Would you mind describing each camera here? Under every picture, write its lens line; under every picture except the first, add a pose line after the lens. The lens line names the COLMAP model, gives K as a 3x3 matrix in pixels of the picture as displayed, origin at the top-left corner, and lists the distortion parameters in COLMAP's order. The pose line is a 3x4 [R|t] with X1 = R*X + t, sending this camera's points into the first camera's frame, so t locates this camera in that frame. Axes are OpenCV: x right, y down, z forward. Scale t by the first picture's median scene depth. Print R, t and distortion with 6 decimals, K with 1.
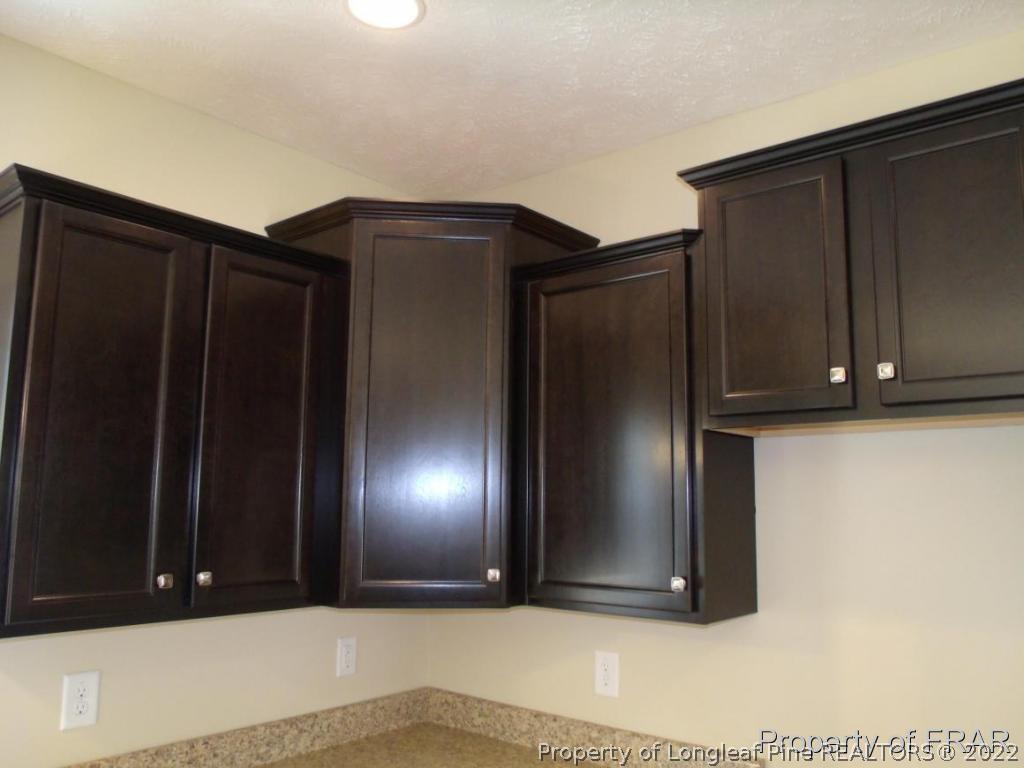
lens RADIAL K [[814.6, 0, 517.3], [0, 814.6, 390.3], [0, 0, 1]] dist [-0.047255, 0.005024]
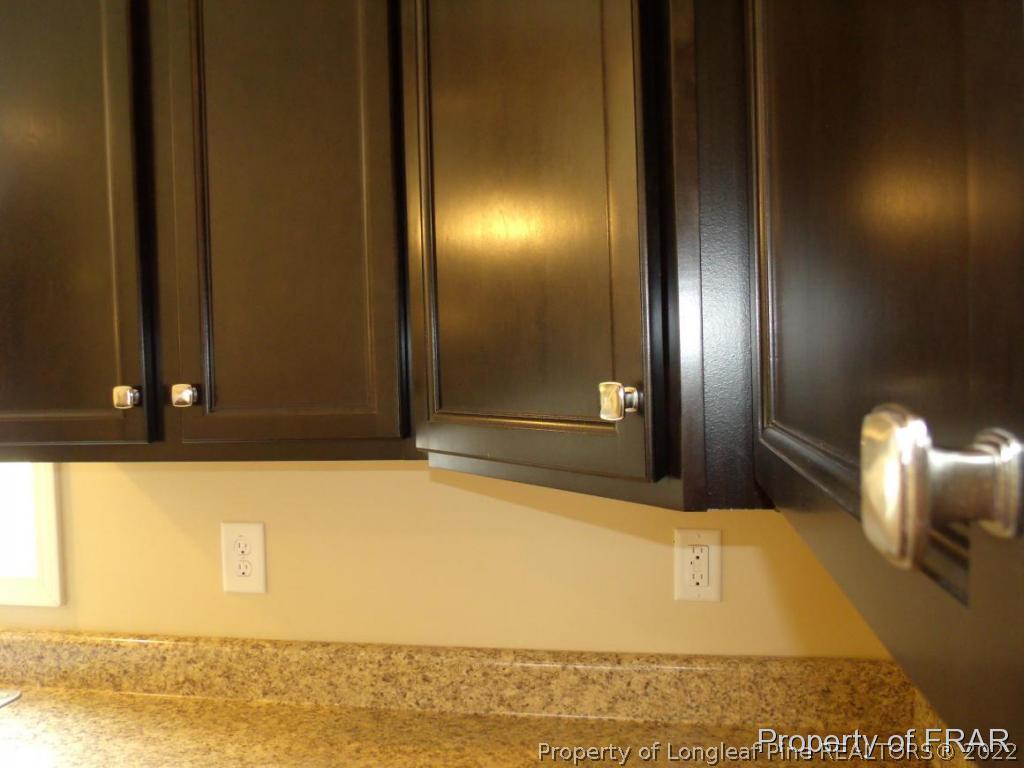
lens RADIAL K [[814.6, 0, 509.4], [0, 814.6, 381.6], [0, 0, 1]] dist [-0.047255, 0.005024]
pose [[0.489853, -0.006165, -0.871783, 0.205523], [0.152342, 0.985195, 0.078634, 0.173438], [0.858392, -0.171328, 0.483540, 0.747793]]
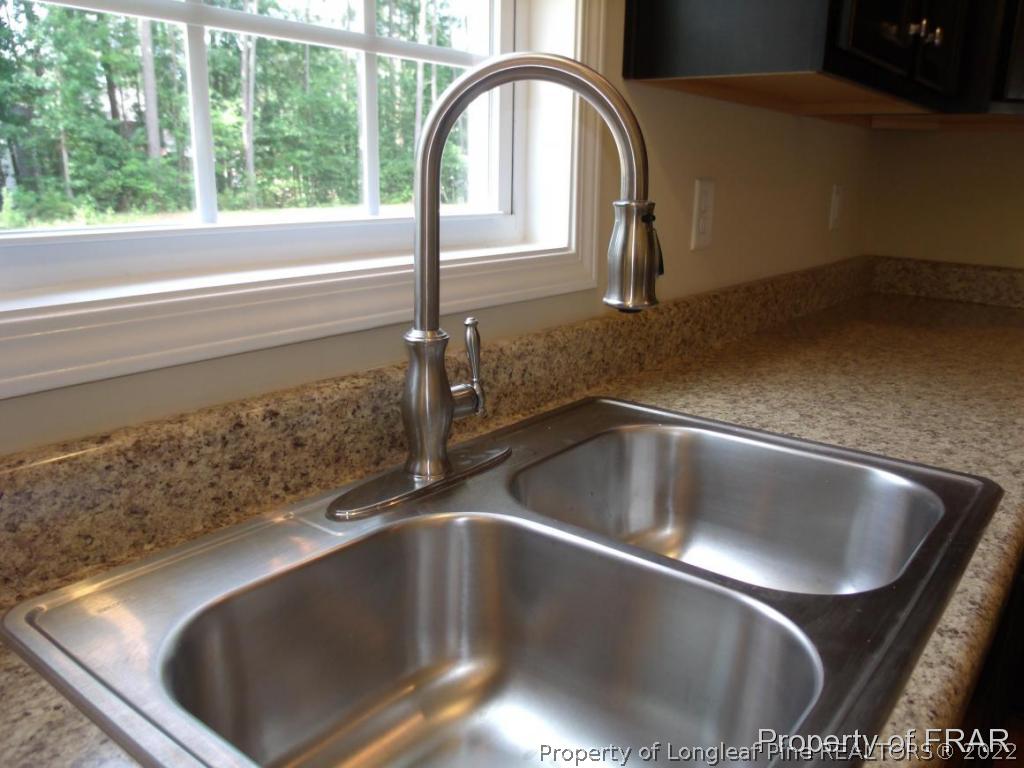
lens RADIAL K [[814.6, 0, 511.7], [0, 814.6, 388.2], [0, 0, 1]] dist [-0.047255, 0.005024]
pose [[0.999421, 0.002188, 0.033965, -0.274844], [-0.015189, 0.921721, 0.387555, 0.267842], [-0.030459, -0.387847, 0.921220, 0.622630]]
